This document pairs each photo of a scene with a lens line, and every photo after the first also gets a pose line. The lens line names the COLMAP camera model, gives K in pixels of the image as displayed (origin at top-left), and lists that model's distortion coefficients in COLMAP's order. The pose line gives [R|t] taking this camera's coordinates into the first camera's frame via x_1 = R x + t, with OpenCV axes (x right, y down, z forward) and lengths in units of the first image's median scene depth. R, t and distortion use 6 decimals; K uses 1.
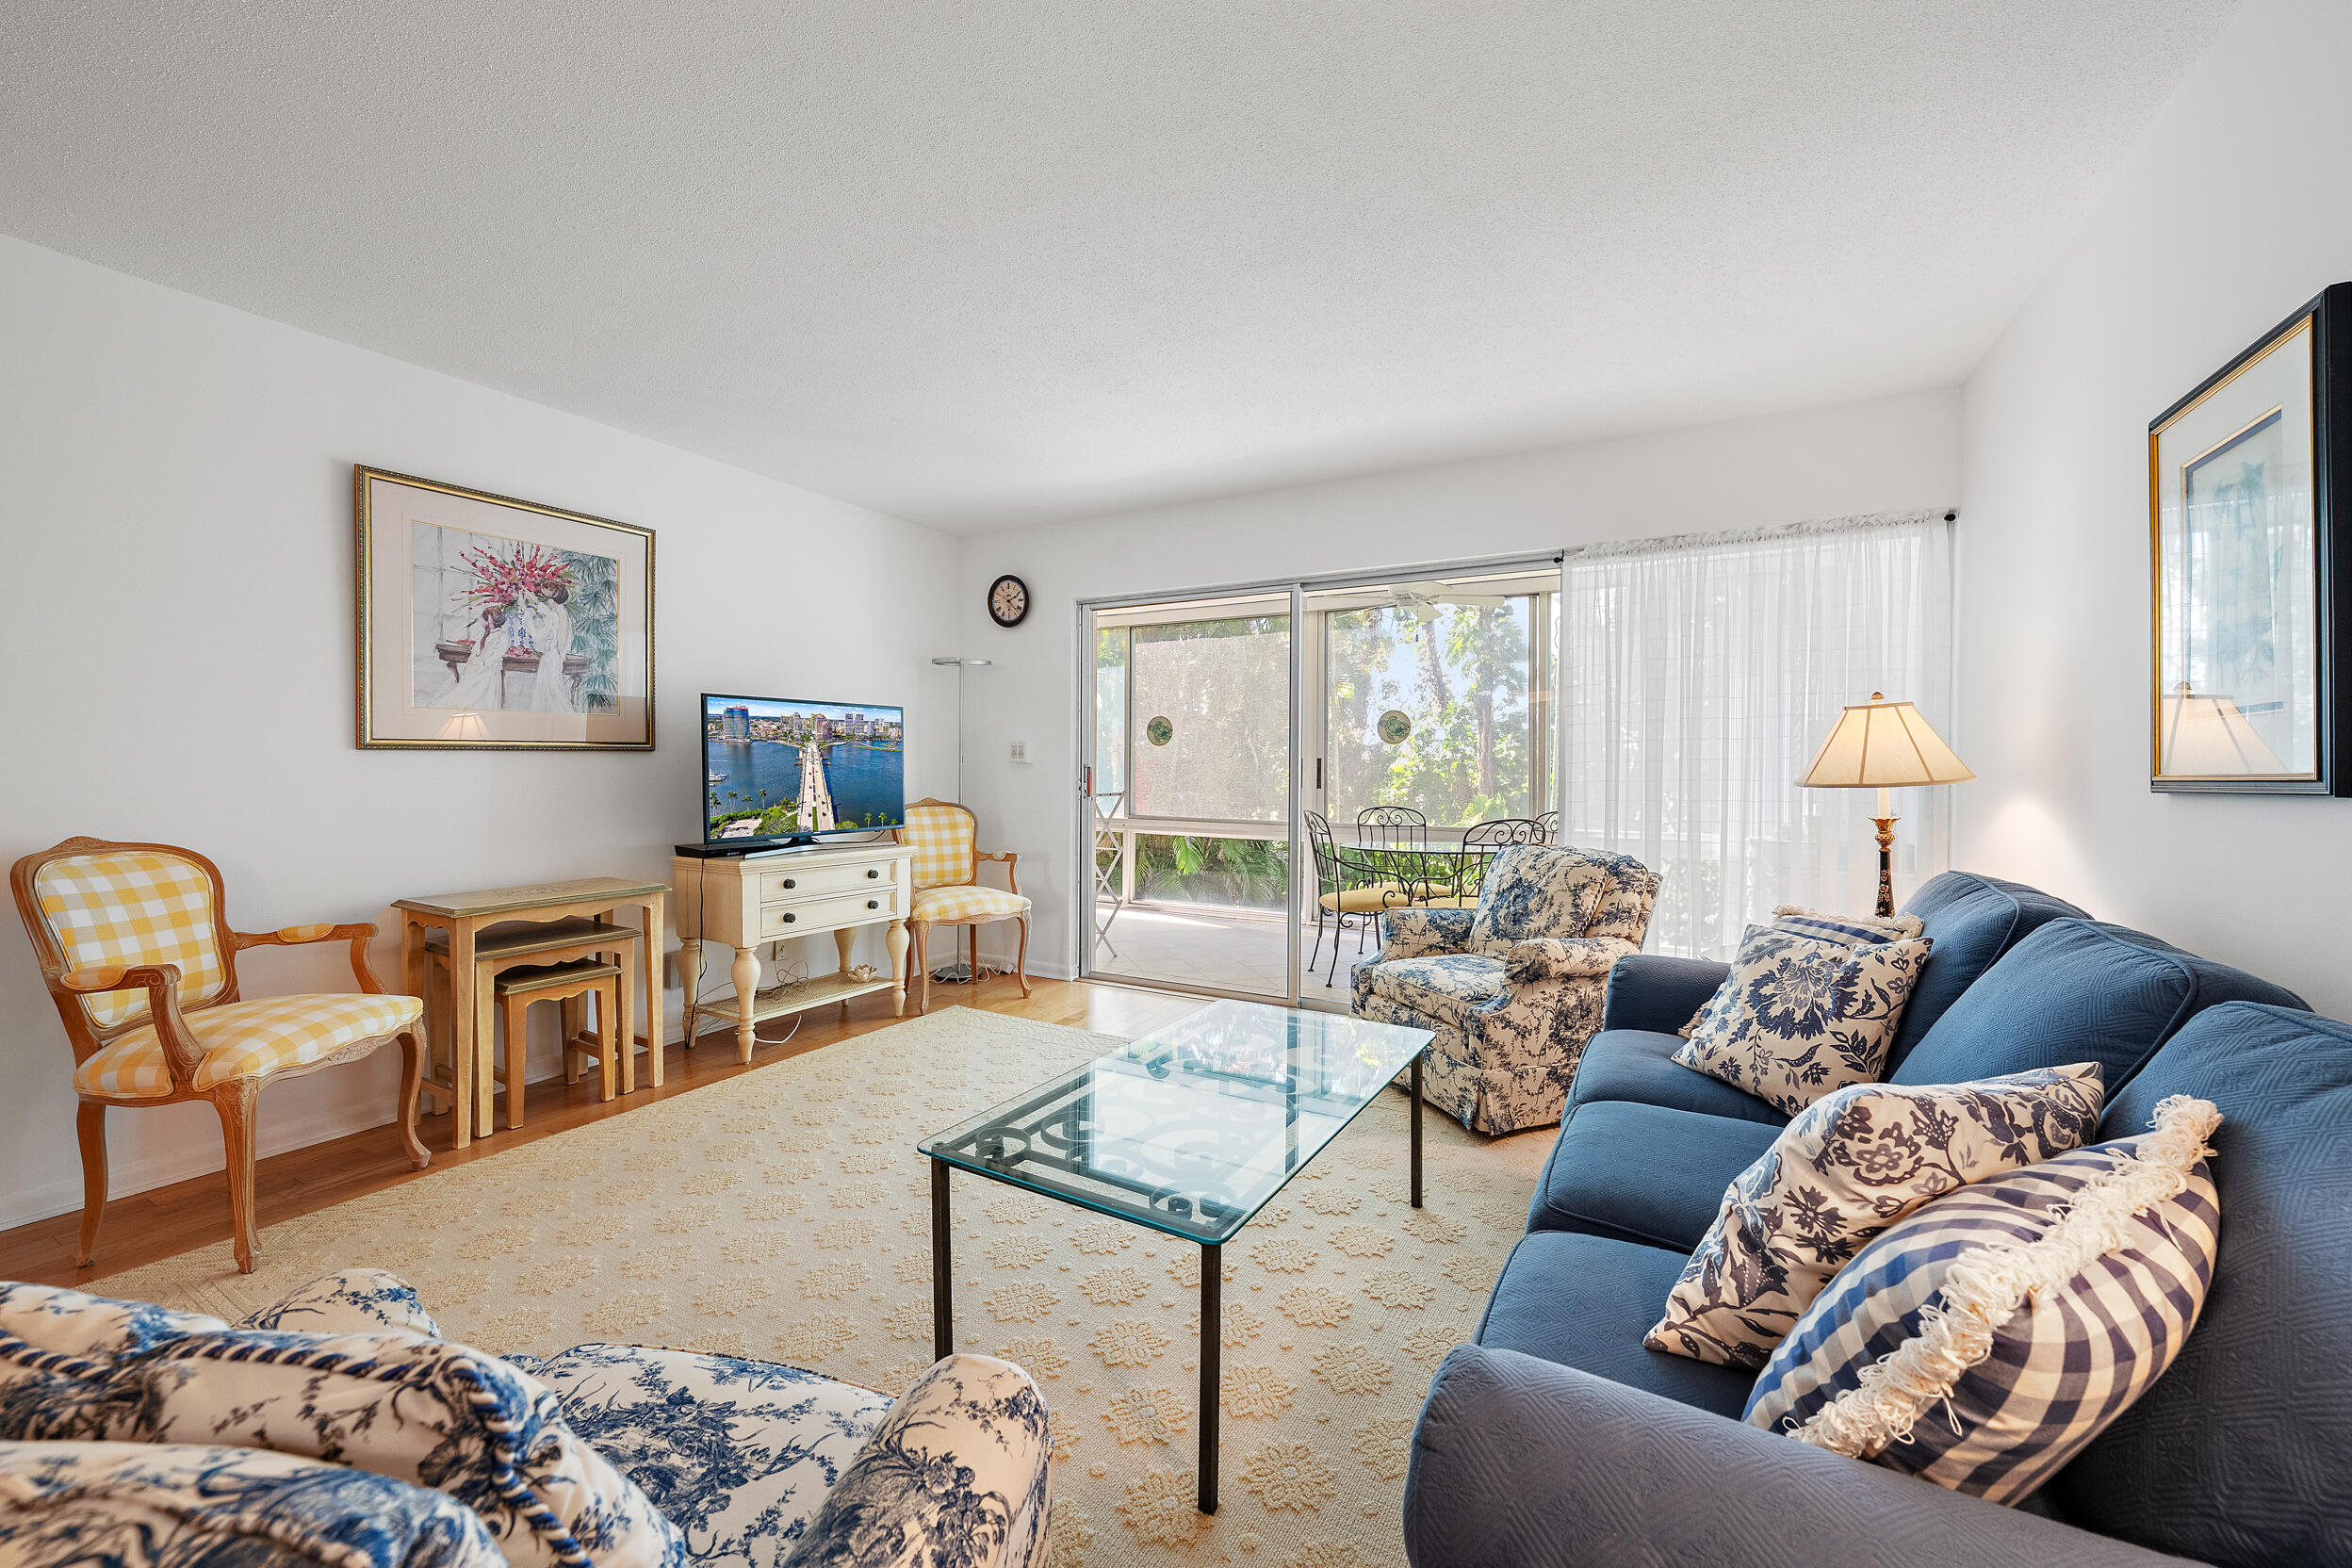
lens RADIAL K [[930.4, 0, 1179.4], [0, 930.4, 766.2], [0, 0, 1]] dist [0.001851, 0.000010]
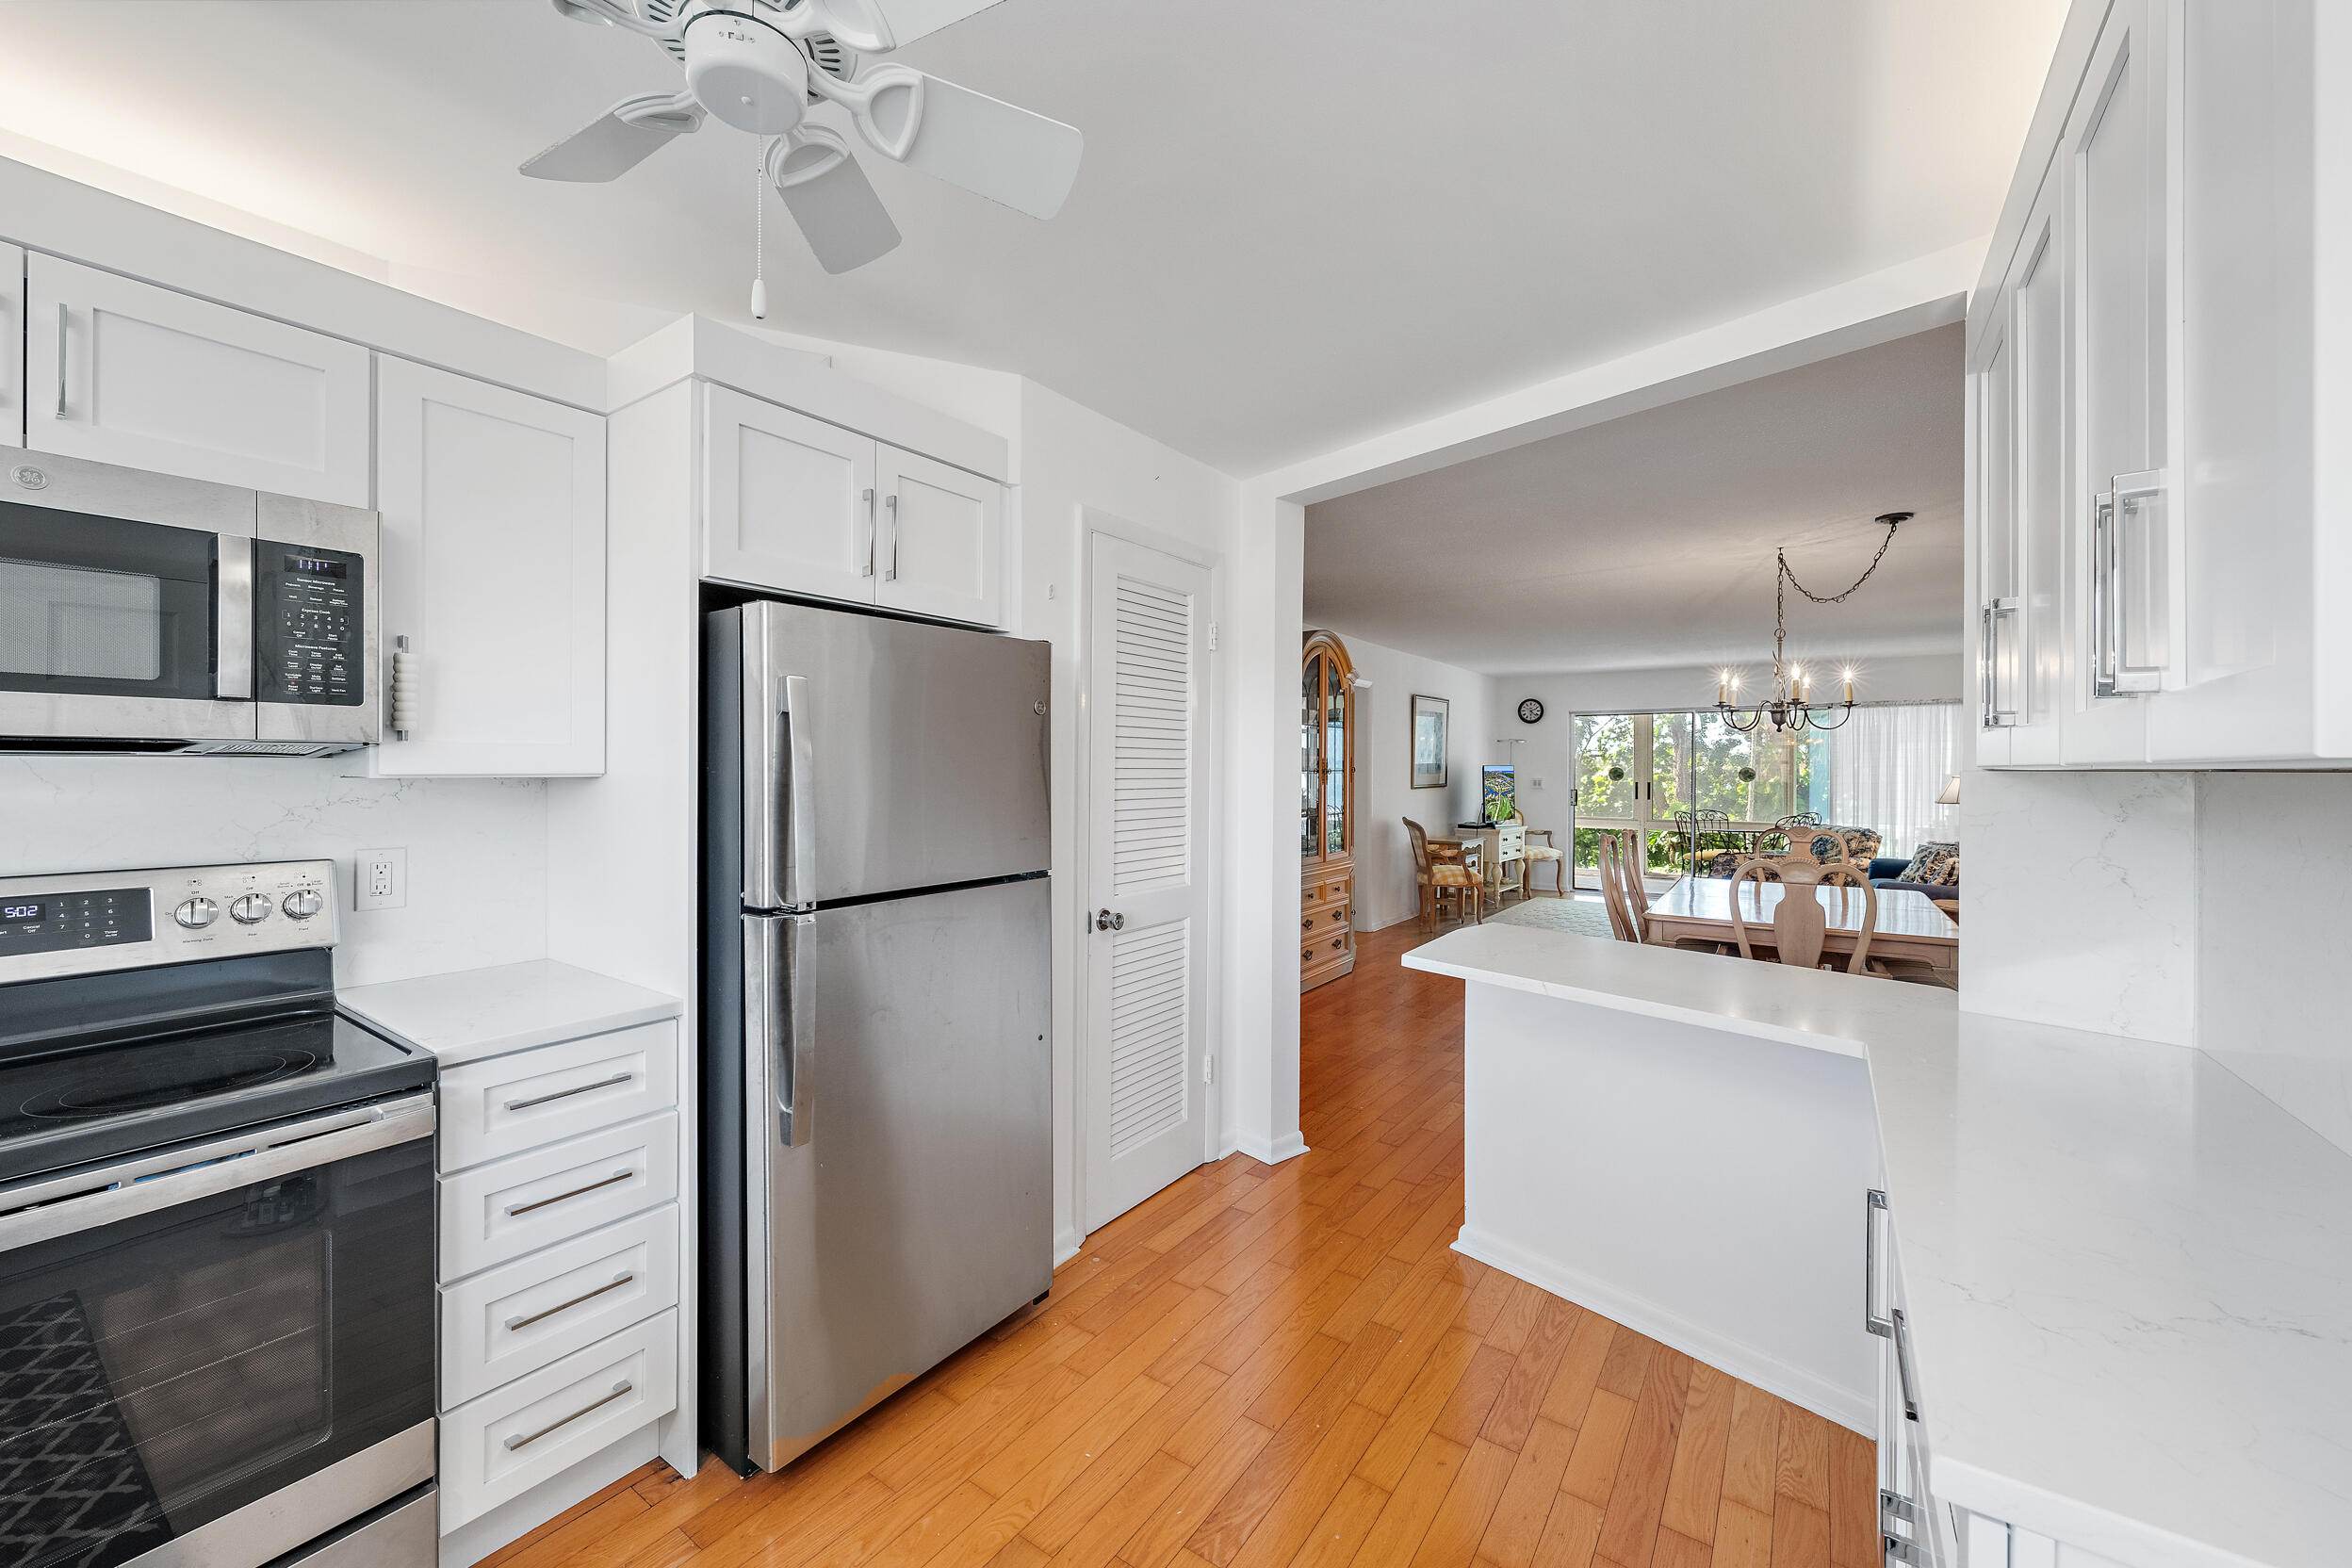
lens RADIAL K [[930.4, 0, 1179.4], [0, 930.4, 766.2], [0, 0, 1]] dist [0.001851, 0.000010]
pose [[0.993848, -0.000774, -0.110749, -1.104829], [0.000383, 0.999994, -0.003556, -0.069255], [0.110751, 0.003492, 0.993842, -1.747061]]
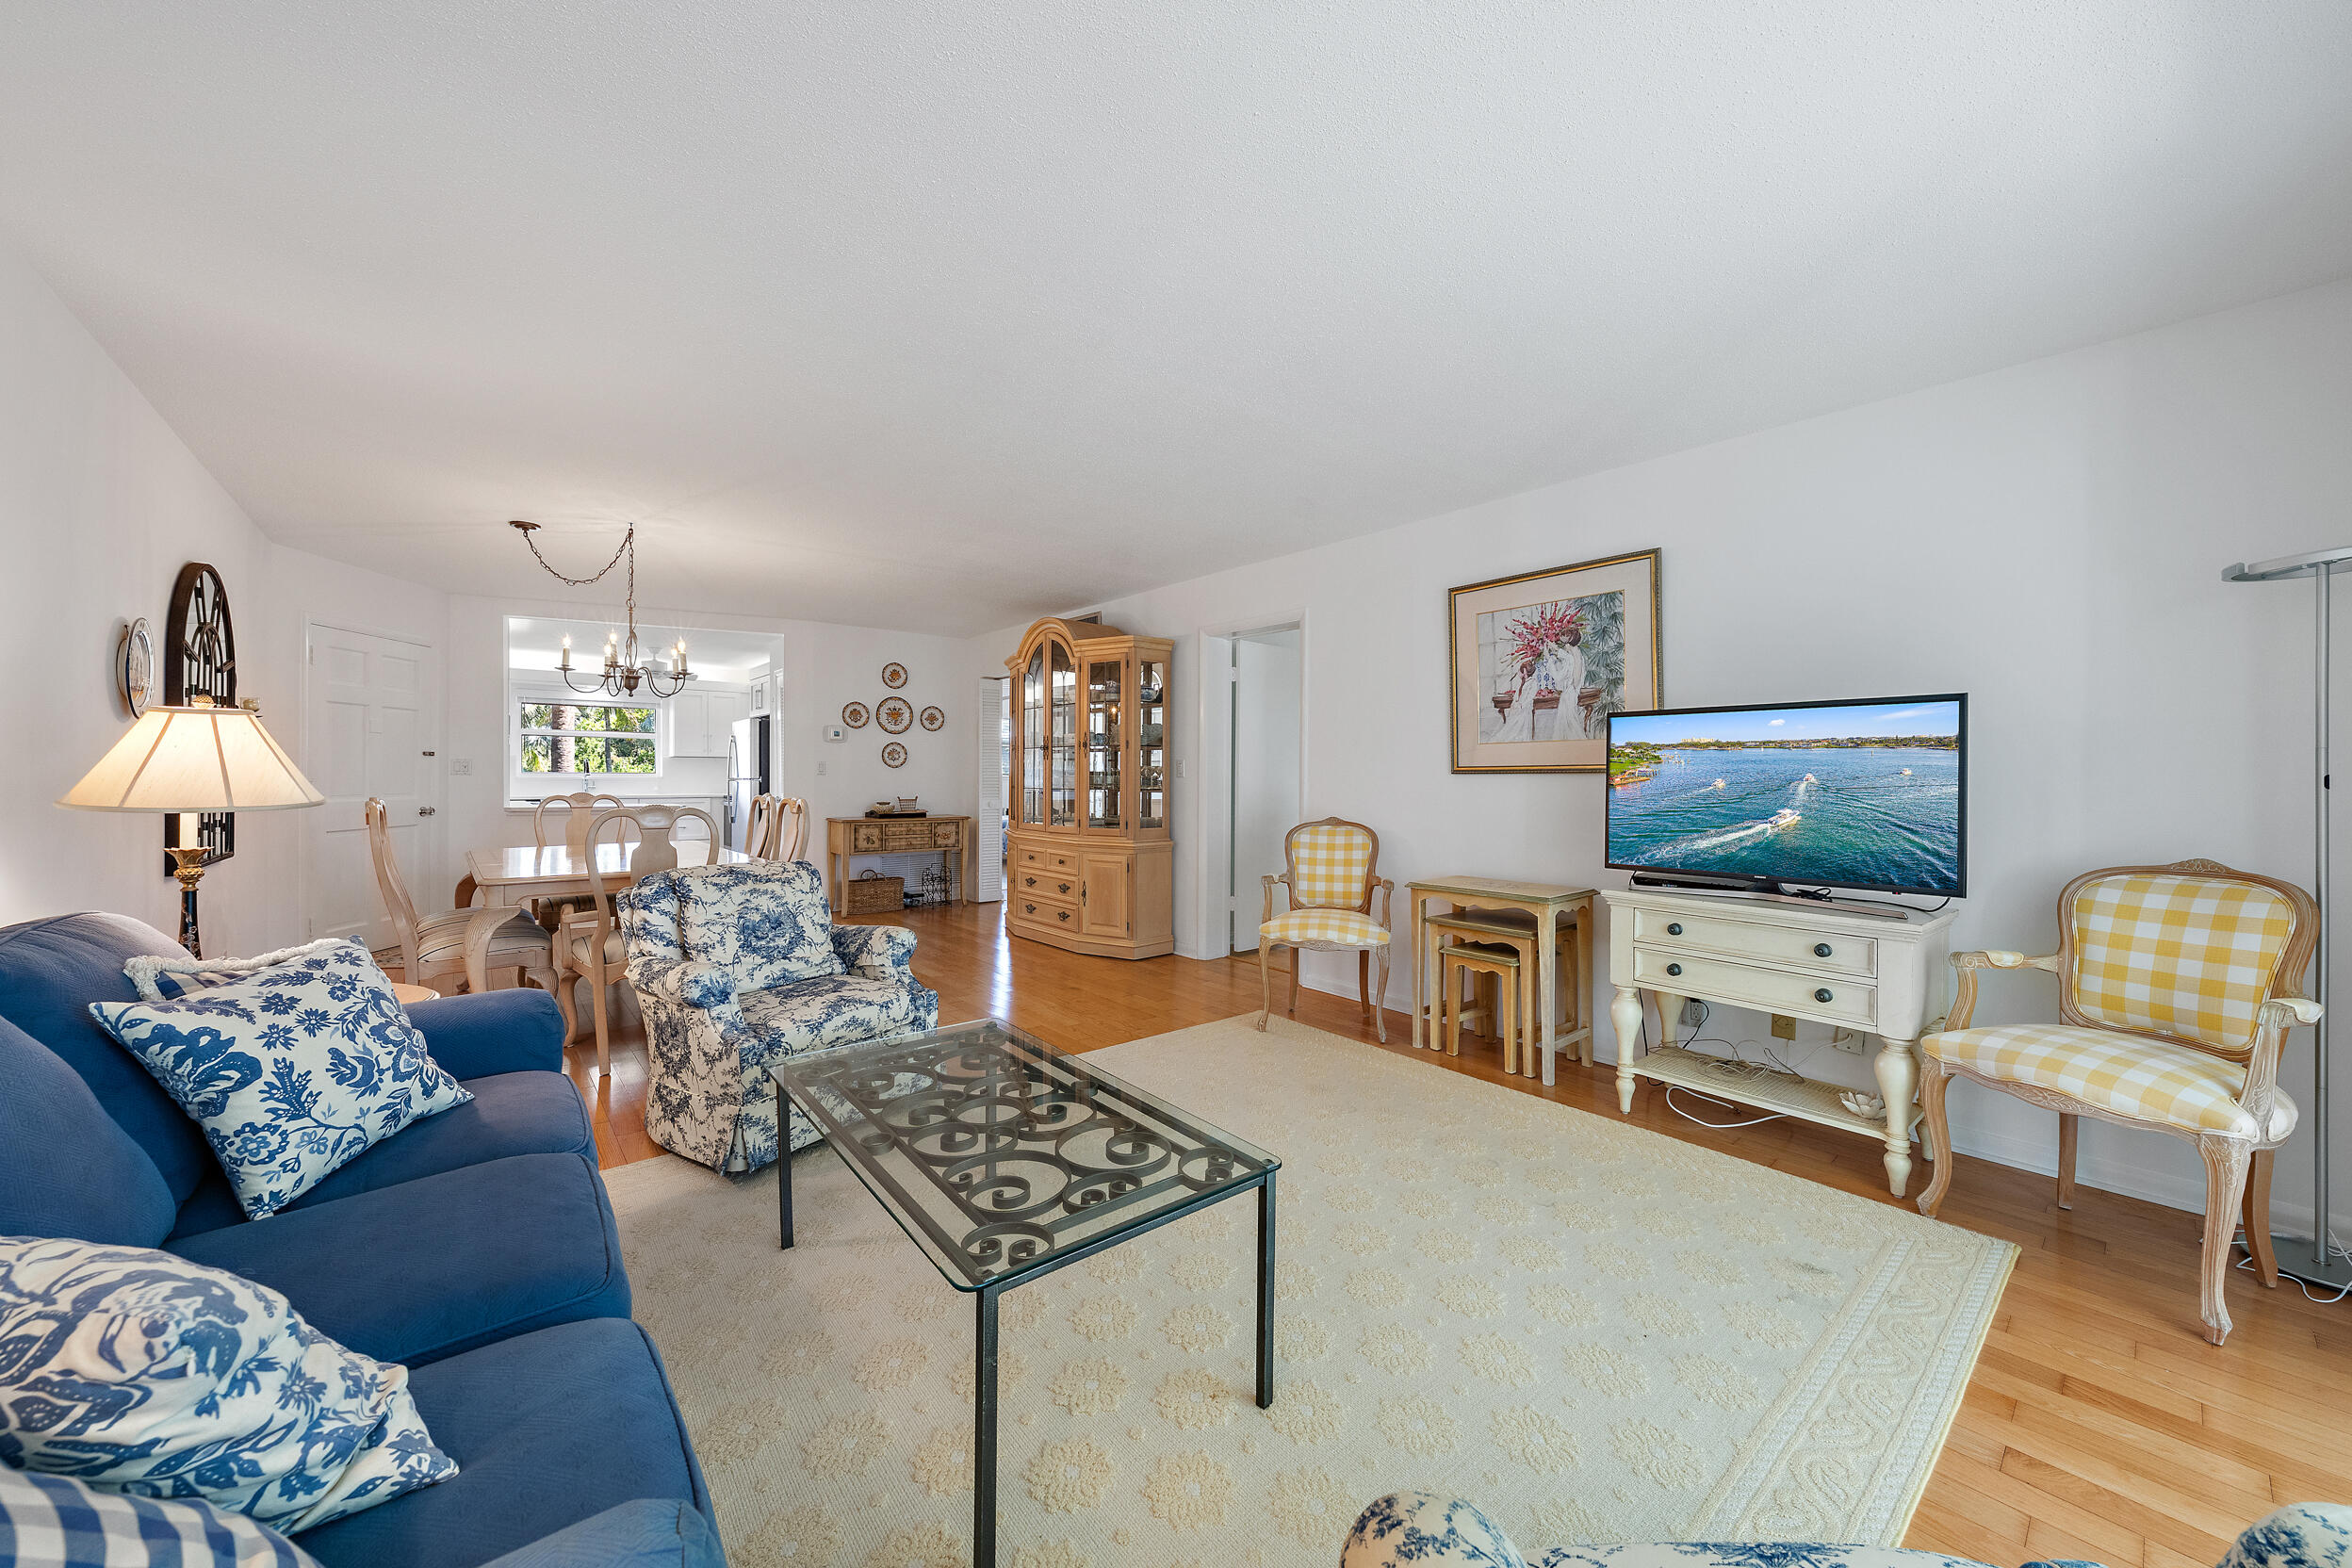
lens RADIAL K [[856.1, 0, 1183.7], [0, 856.1, 776.9], [0, 0, 1]] dist [-0.000524, -0.000031]
pose [[-0.371269, -0.009273, -0.928479, 0.499346], [-0.013098, 0.999903, -0.004749, -0.000776], [0.928433, 0.010398, -0.371354, 0.949397]]
